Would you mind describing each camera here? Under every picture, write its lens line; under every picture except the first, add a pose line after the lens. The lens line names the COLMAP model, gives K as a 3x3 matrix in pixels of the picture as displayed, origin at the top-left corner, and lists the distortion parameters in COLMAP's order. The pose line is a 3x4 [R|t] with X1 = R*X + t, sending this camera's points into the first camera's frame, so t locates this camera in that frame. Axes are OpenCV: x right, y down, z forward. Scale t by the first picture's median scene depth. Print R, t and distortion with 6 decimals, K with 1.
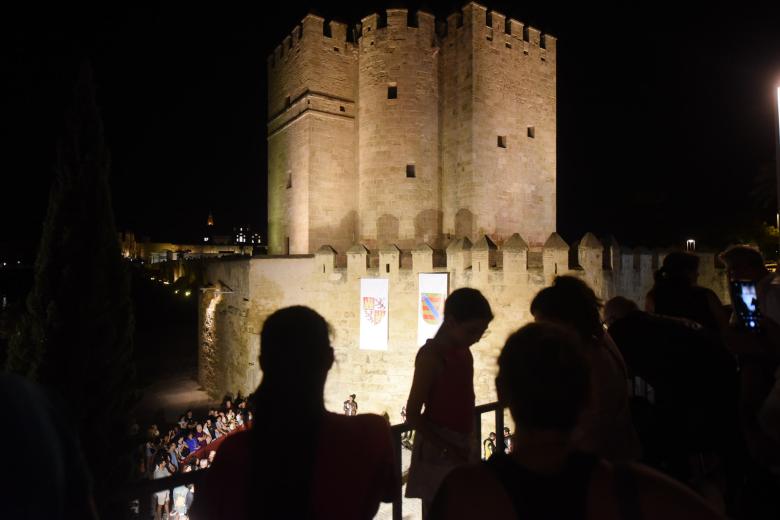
lens RADIAL K [[517.3, 0, 390.5], [0, 517.3, 259.4], [0, 0, 1]] dist [0.004570, 0.000161]
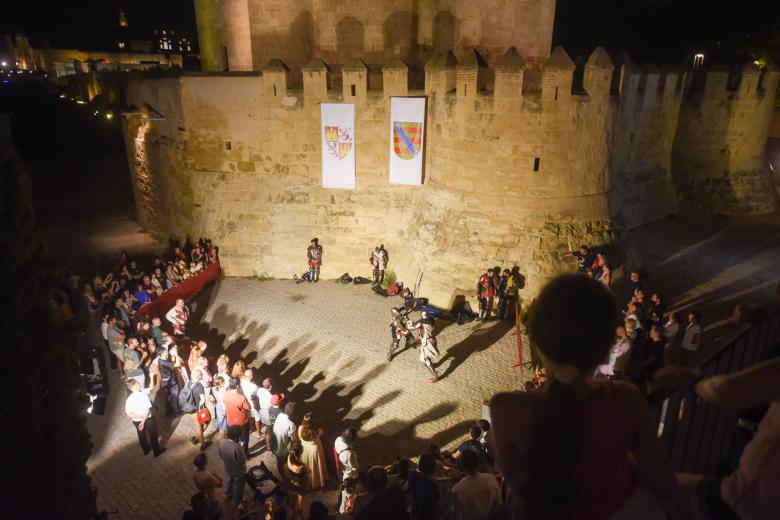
lens RADIAL K [[527.0, 0, 386.7], [0, 527.0, 265.5], [0, 0, 1]] dist [0.004473, -0.000589]
pose [[0.996432, -0.023884, 0.080945, -0.023838], [-0.006511, 0.934507, 0.355885, -0.019176], [-0.084144, -0.355142, 0.931018, 0.101408]]
